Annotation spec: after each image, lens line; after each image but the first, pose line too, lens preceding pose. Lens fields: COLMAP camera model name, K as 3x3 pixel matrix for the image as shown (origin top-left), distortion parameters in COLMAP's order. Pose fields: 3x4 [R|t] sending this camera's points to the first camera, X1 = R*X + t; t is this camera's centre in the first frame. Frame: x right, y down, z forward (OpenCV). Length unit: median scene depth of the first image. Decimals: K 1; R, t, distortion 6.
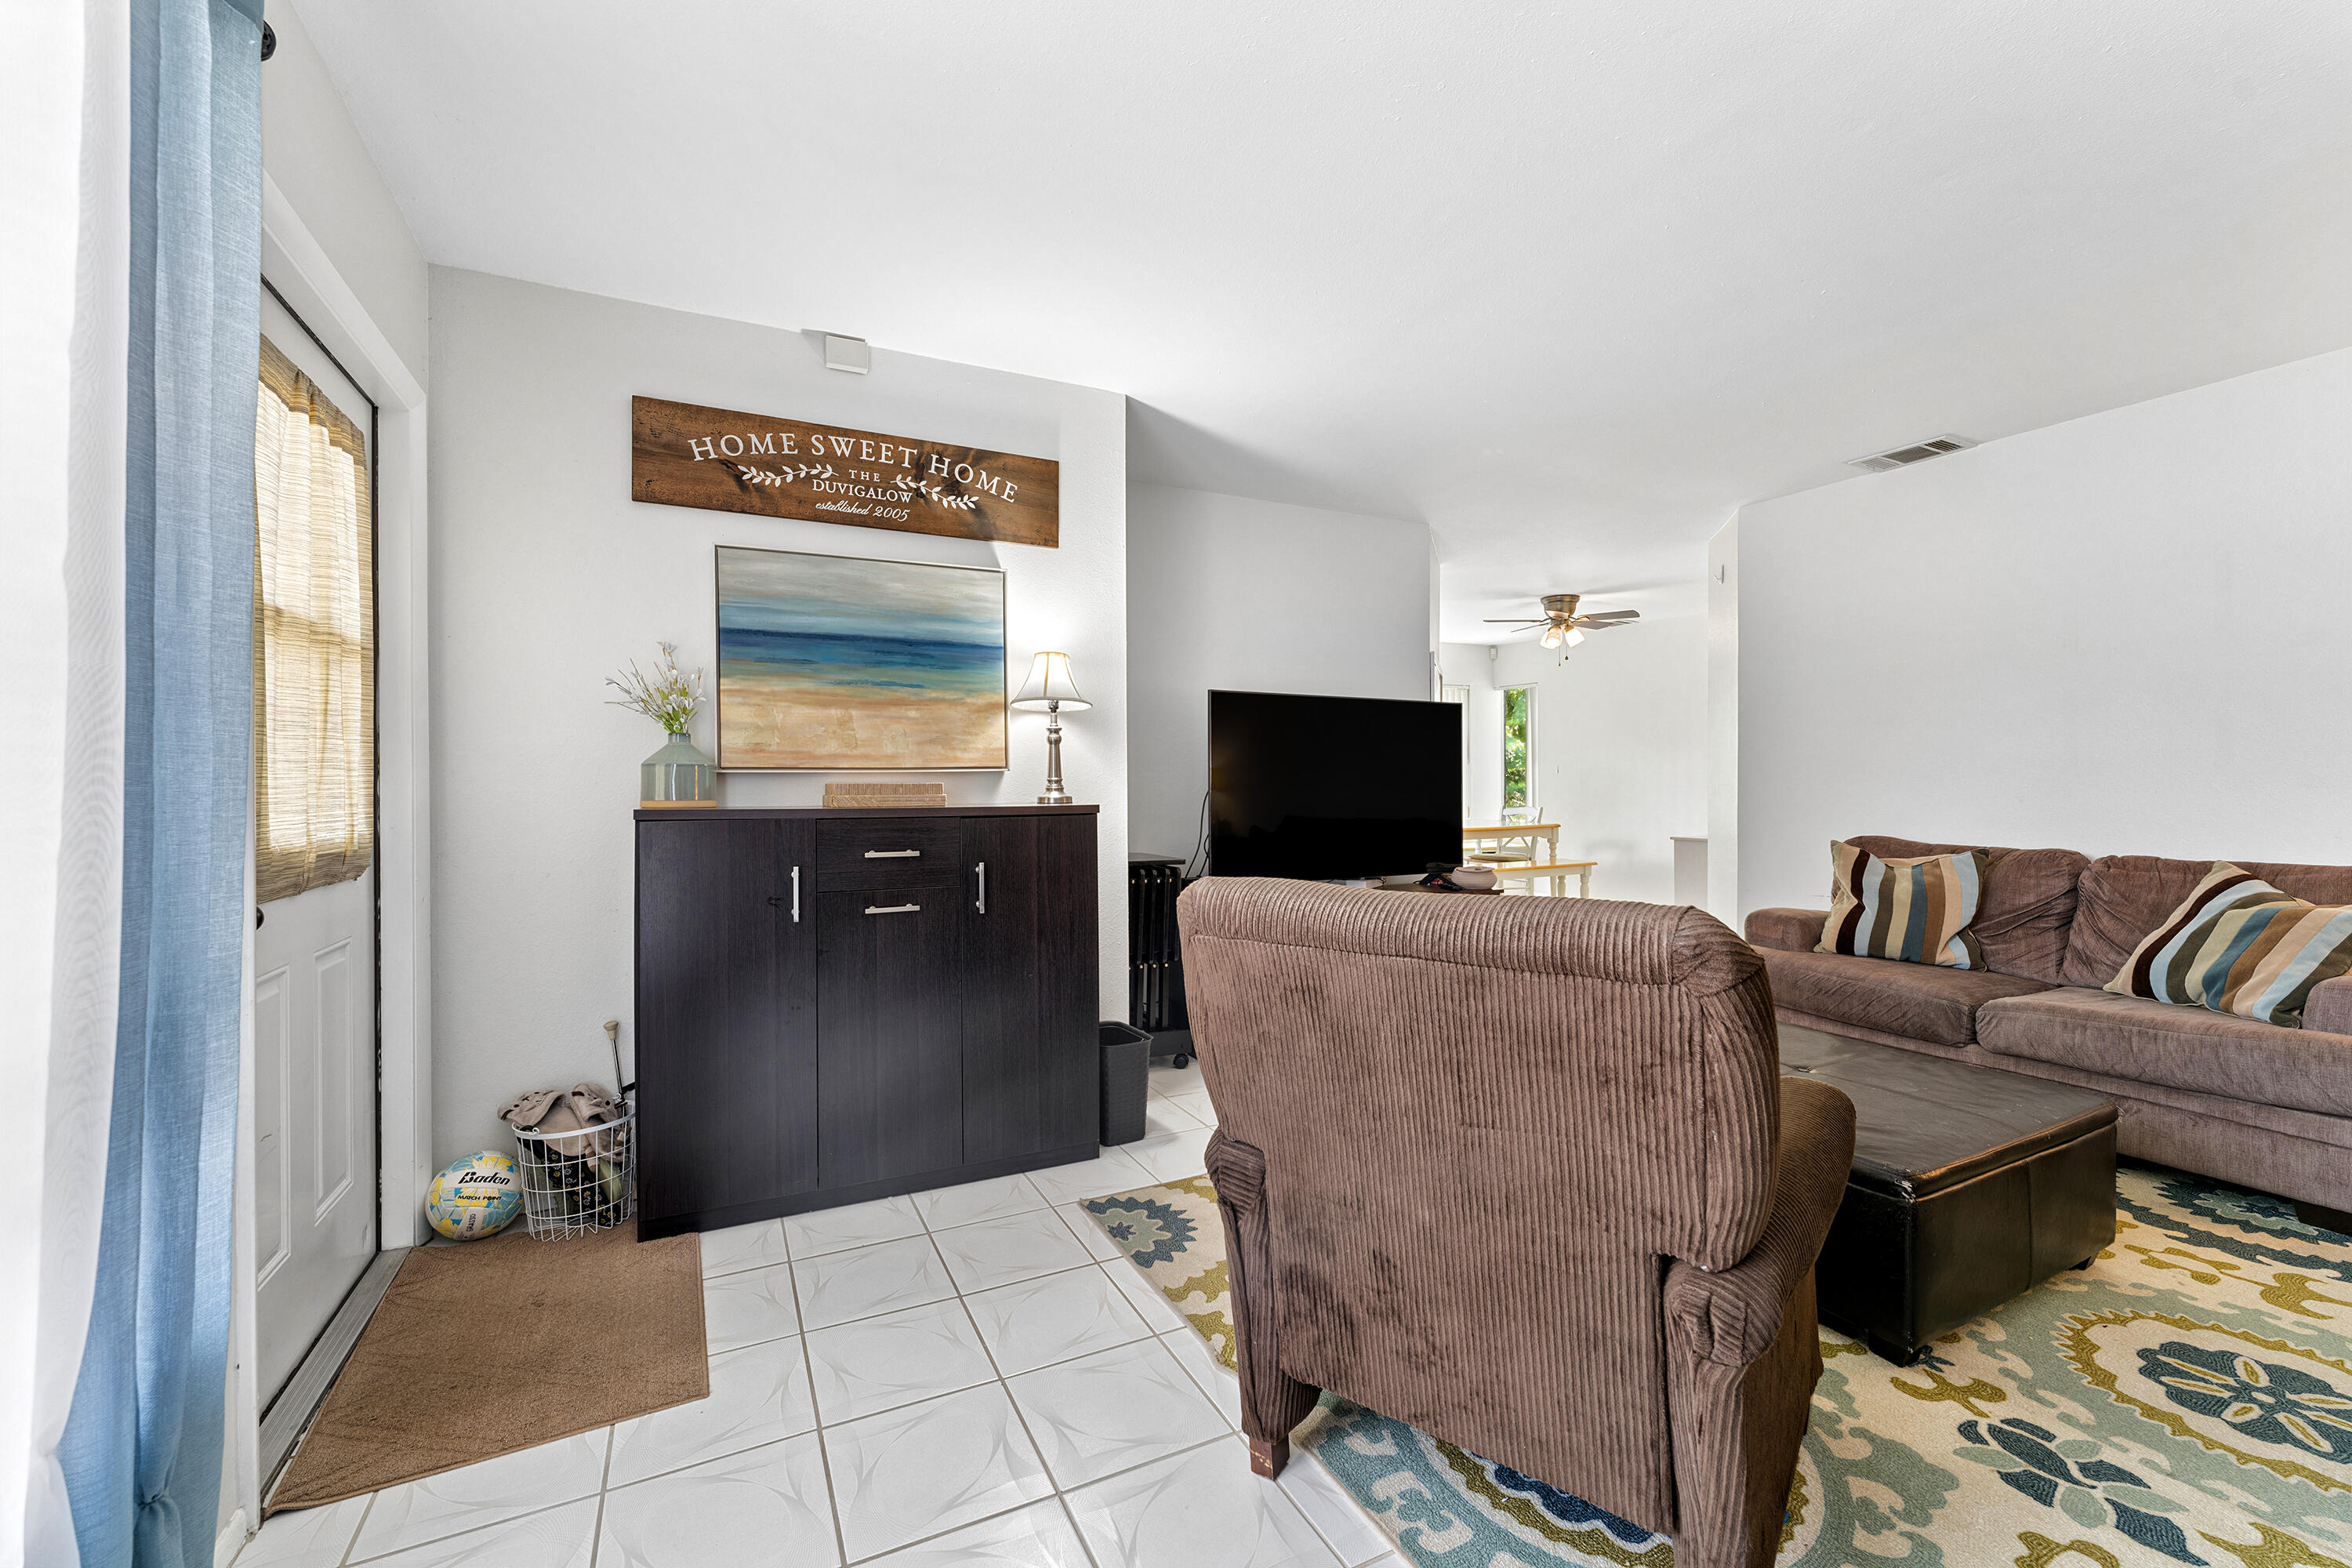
lens RADIAL K [[950.6, 0, 1167.6], [0, 950.6, 773.2], [0, 0, 1]] dist [0.003001, -0.001878]
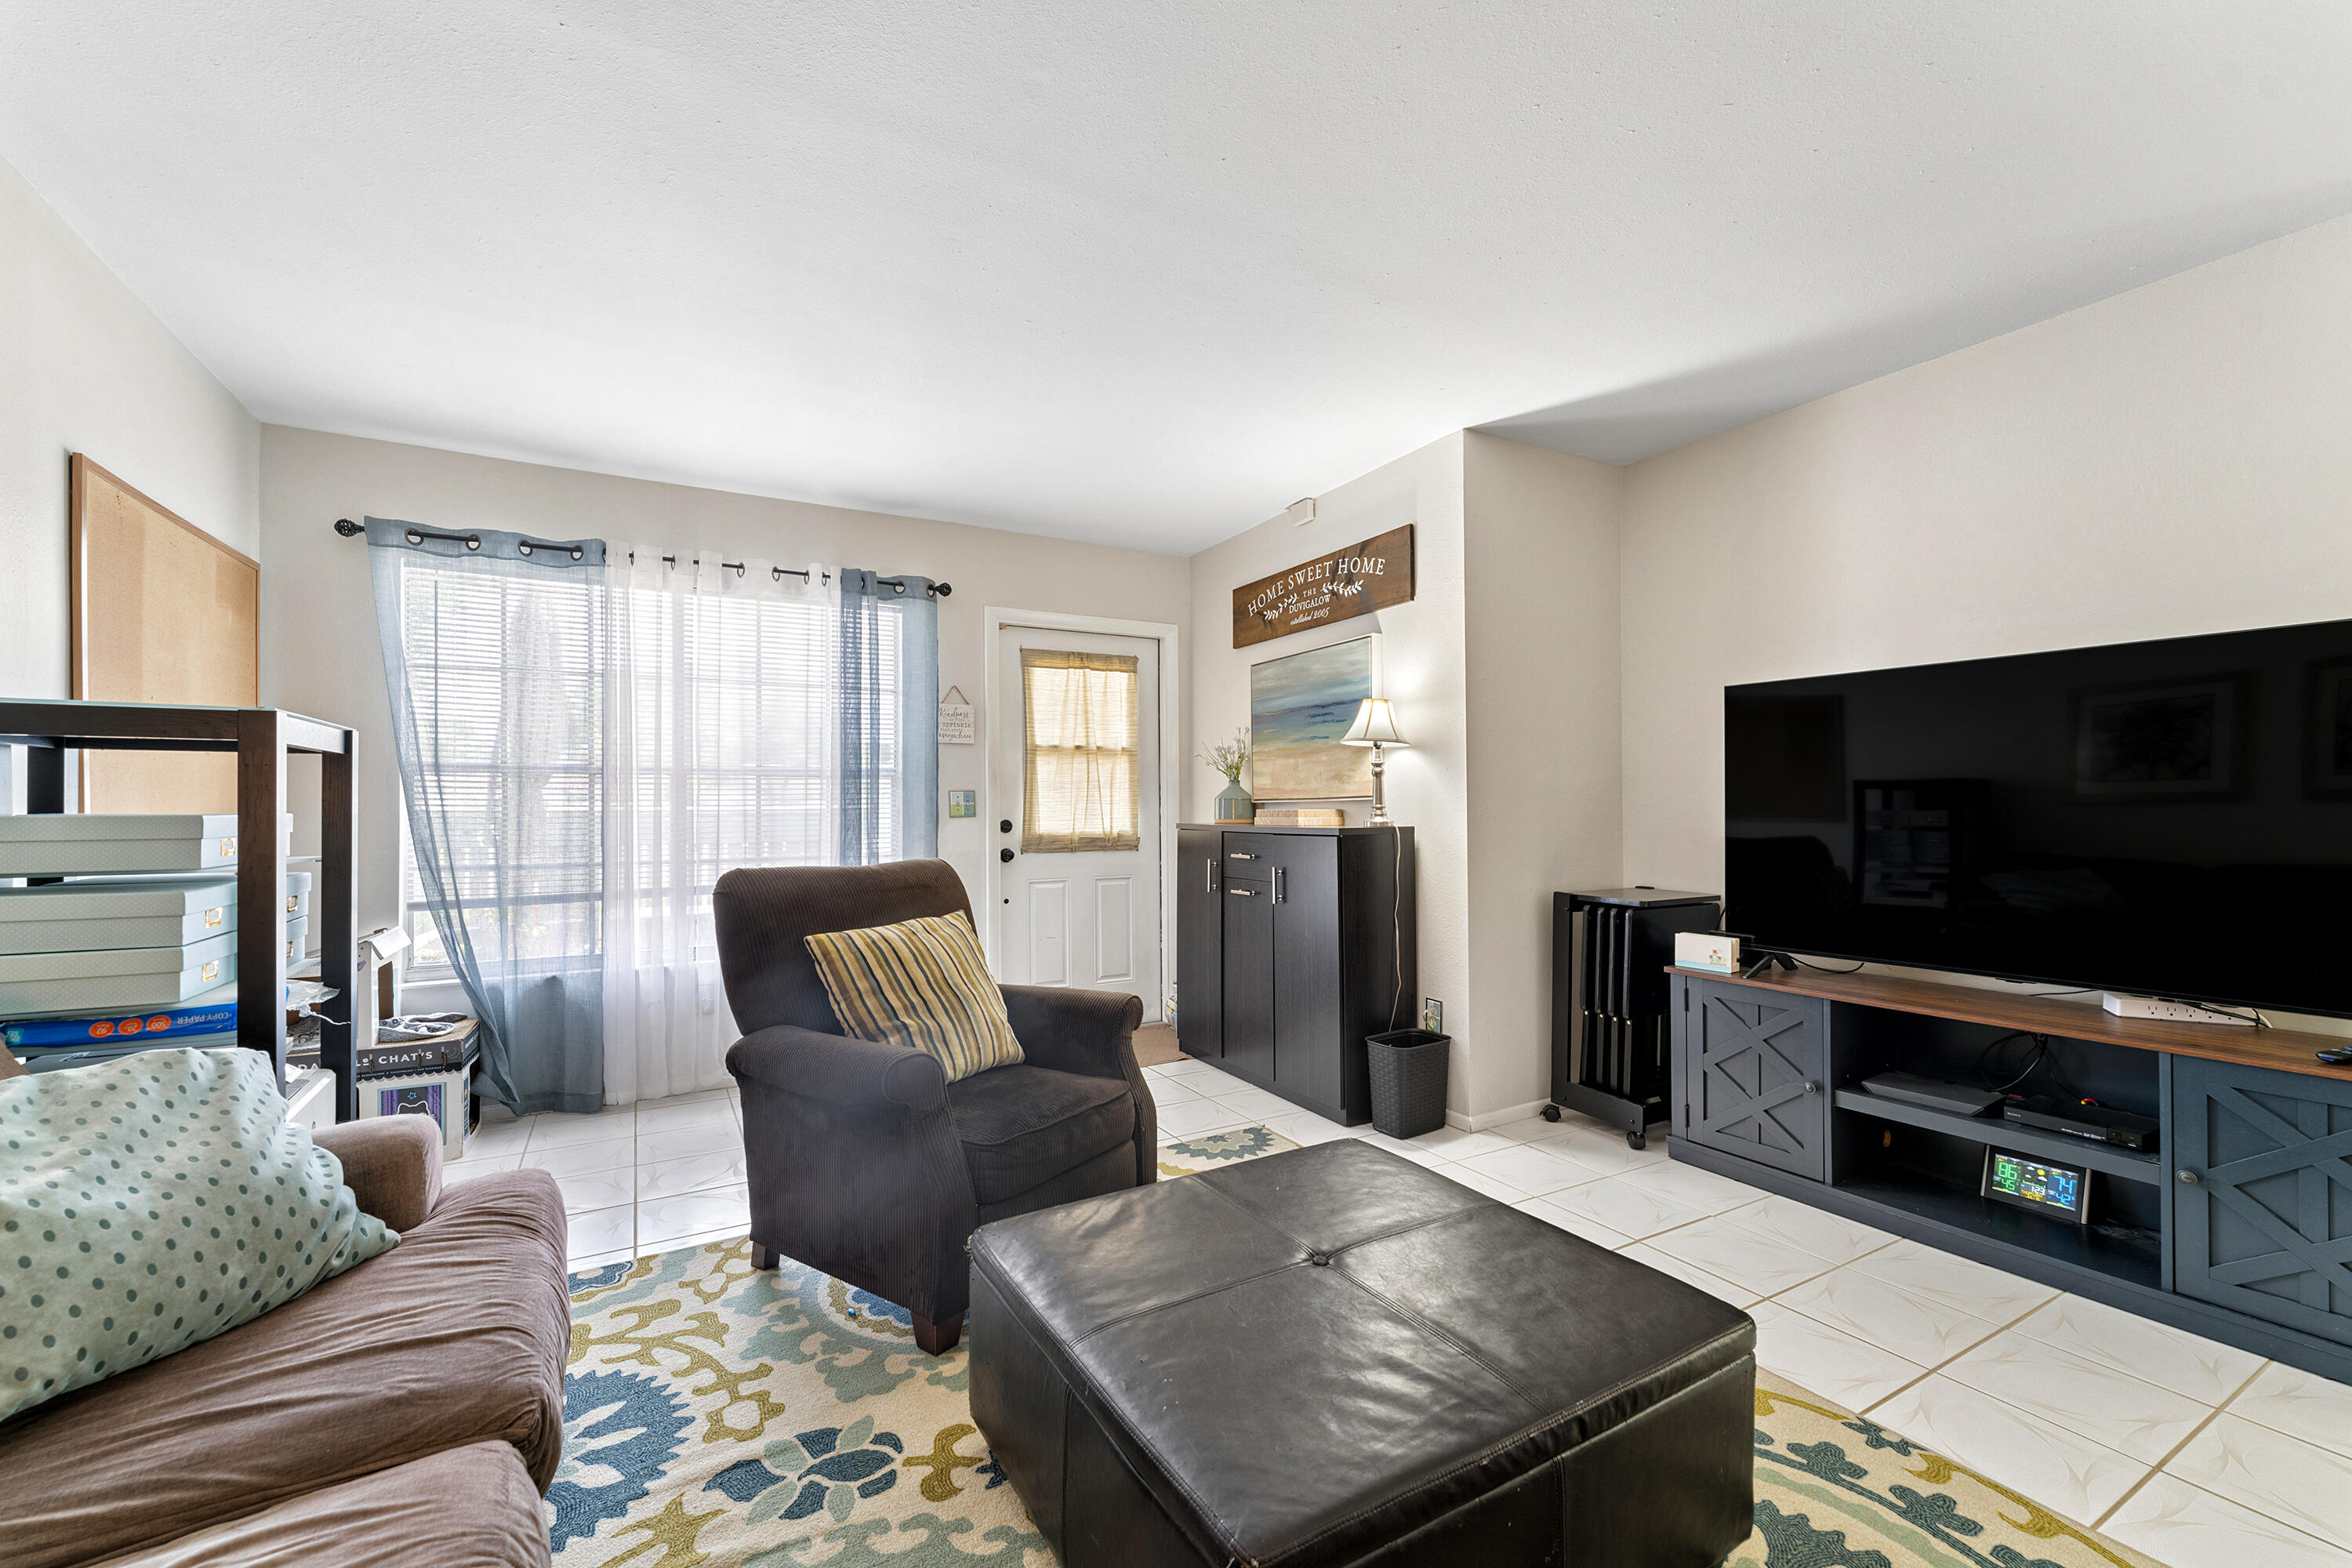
lens RADIAL K [[950.6, 0, 1177.4], [0, 950.6, 795.0], [0, 0, 1]] dist [0.003001, -0.001878]
pose [[0.056016, -0.010798, -0.998371, 1.096494], [0.014990, 0.999838, -0.009972, 0.000361], [0.998317, -0.014407, 0.056169, 0.727618]]
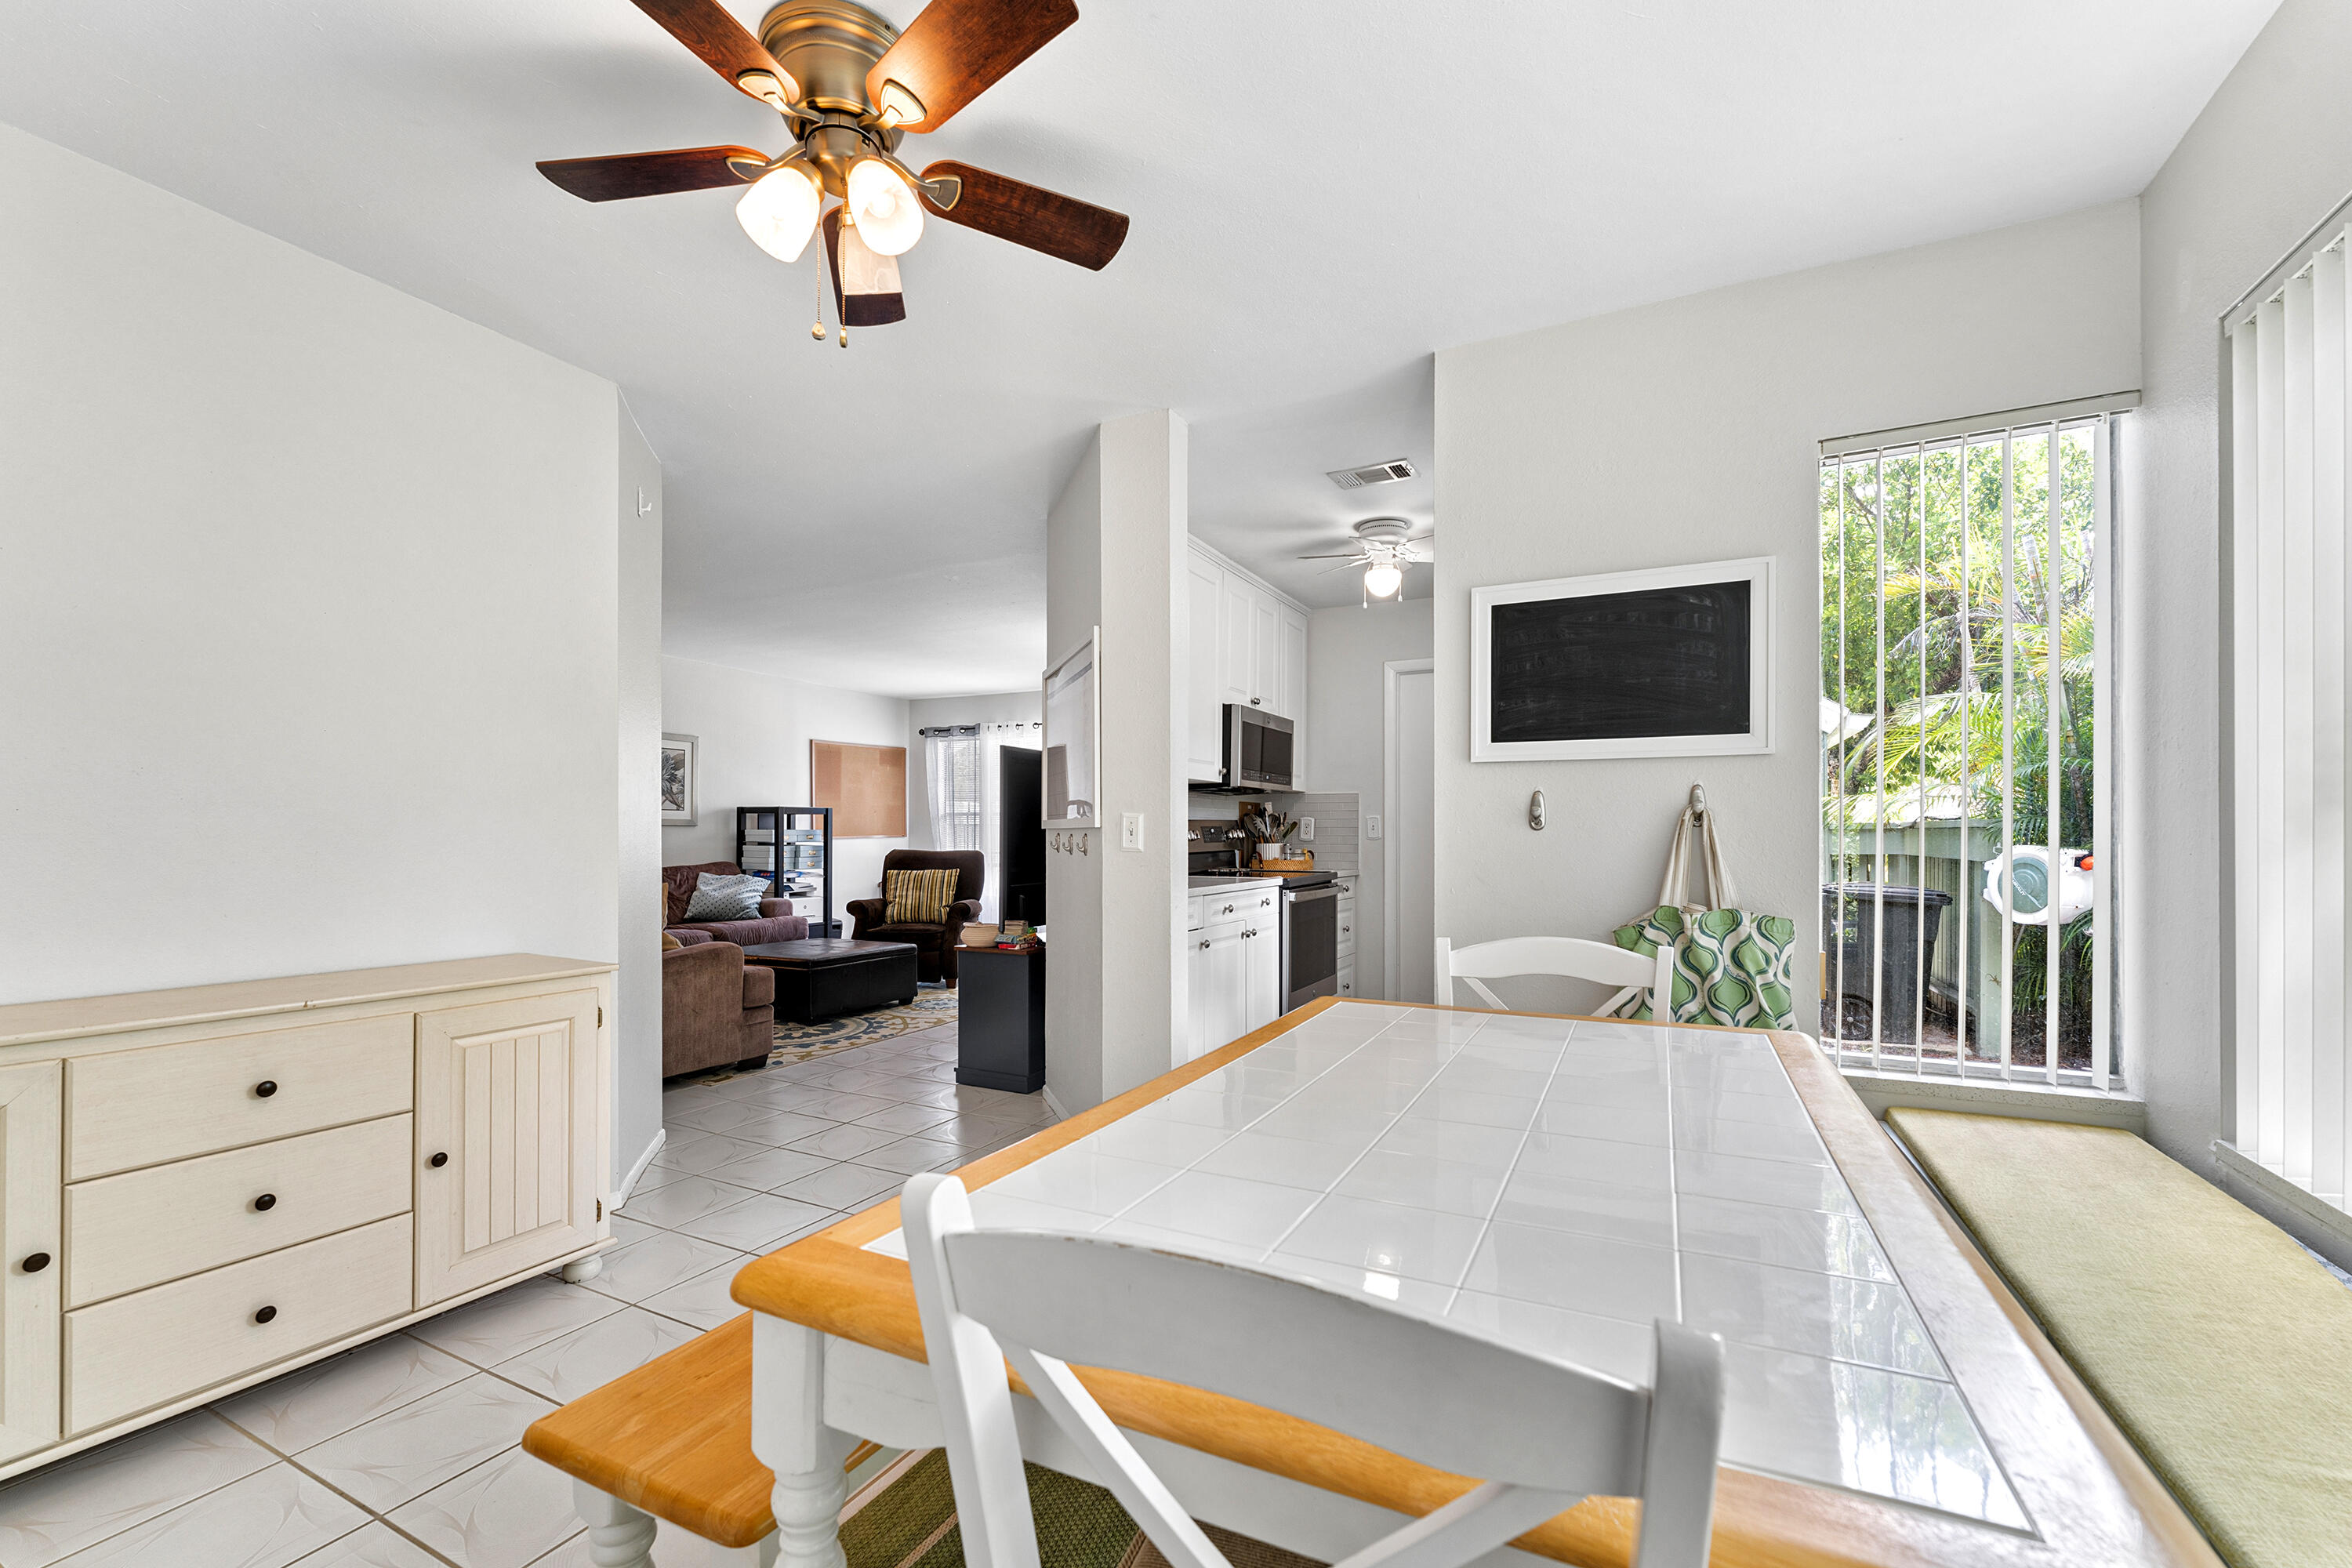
lens RADIAL K [[950.6, 0, 1175.6], [0, 950.6, 842.6], [0, 0, 1]] dist [0.003001, -0.001878]
pose [[-0.800423, 0.004529, -0.599419, 1.176310], [0.002283, 0.999987, 0.004508, 0.023155], [0.599432, 0.002240, -0.800423, 2.987288]]
